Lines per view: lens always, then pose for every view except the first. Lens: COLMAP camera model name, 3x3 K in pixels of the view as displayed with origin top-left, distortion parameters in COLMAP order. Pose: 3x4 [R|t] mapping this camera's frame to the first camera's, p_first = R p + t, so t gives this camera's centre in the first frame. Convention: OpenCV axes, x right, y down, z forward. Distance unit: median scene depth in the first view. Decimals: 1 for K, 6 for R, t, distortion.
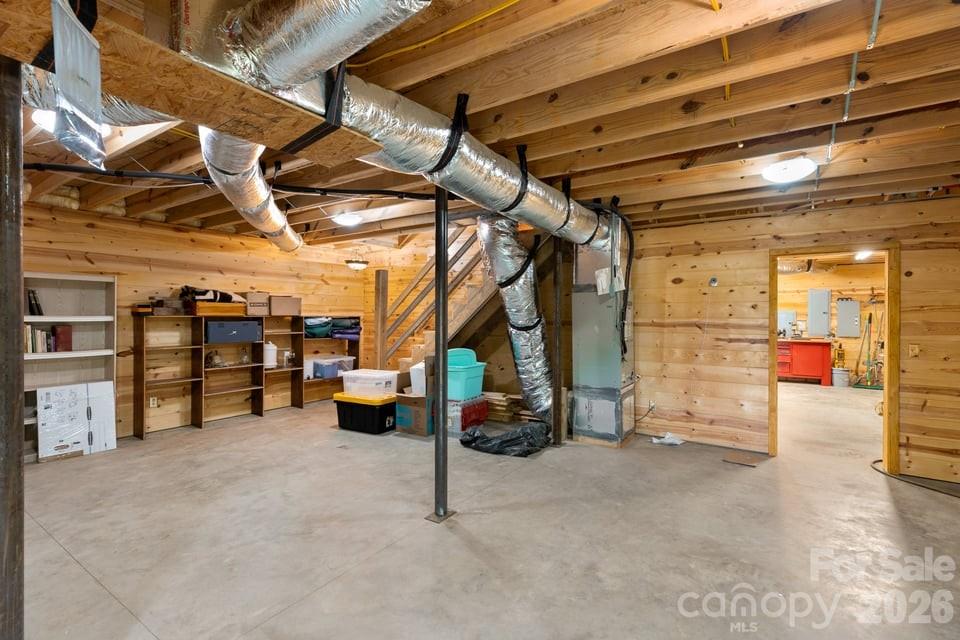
lens RADIAL K [[435.1, 0, 483.1], [0, 435.1, 317.8], [0, 0, 1]] dist [0.001020, 0.000626]
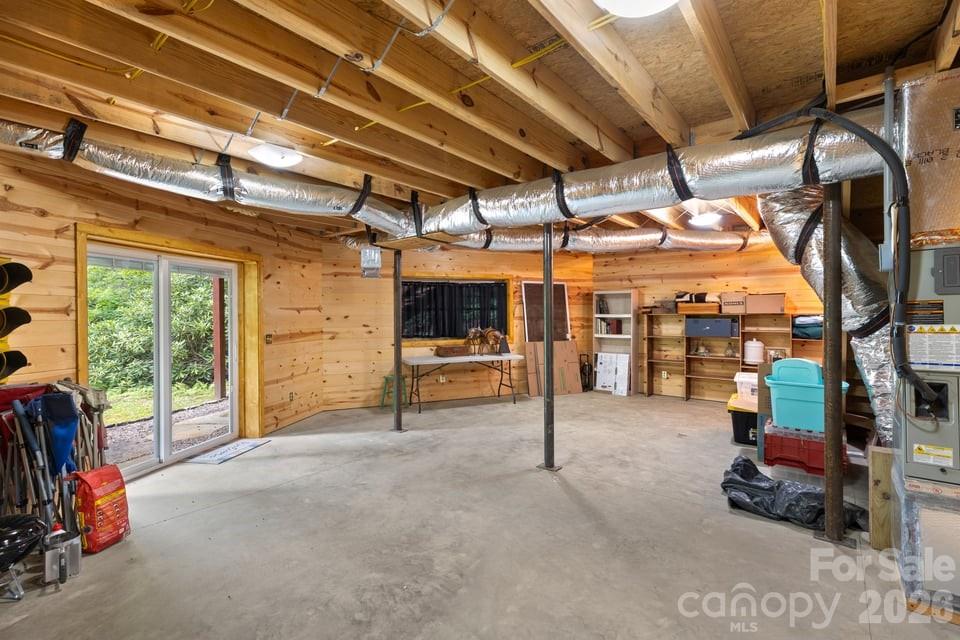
lens RADIAL K [[435.1, 0, 484.9], [0, 435.1, 316.4], [0, 0, 1]] dist [0.001020, 0.000626]
pose [[-0.083375, 0.005817, -0.996501, 0.837218], [-0.003431, 0.999975, 0.006124, -0.003608], [0.996512, 0.003930, -0.083353, 0.631179]]
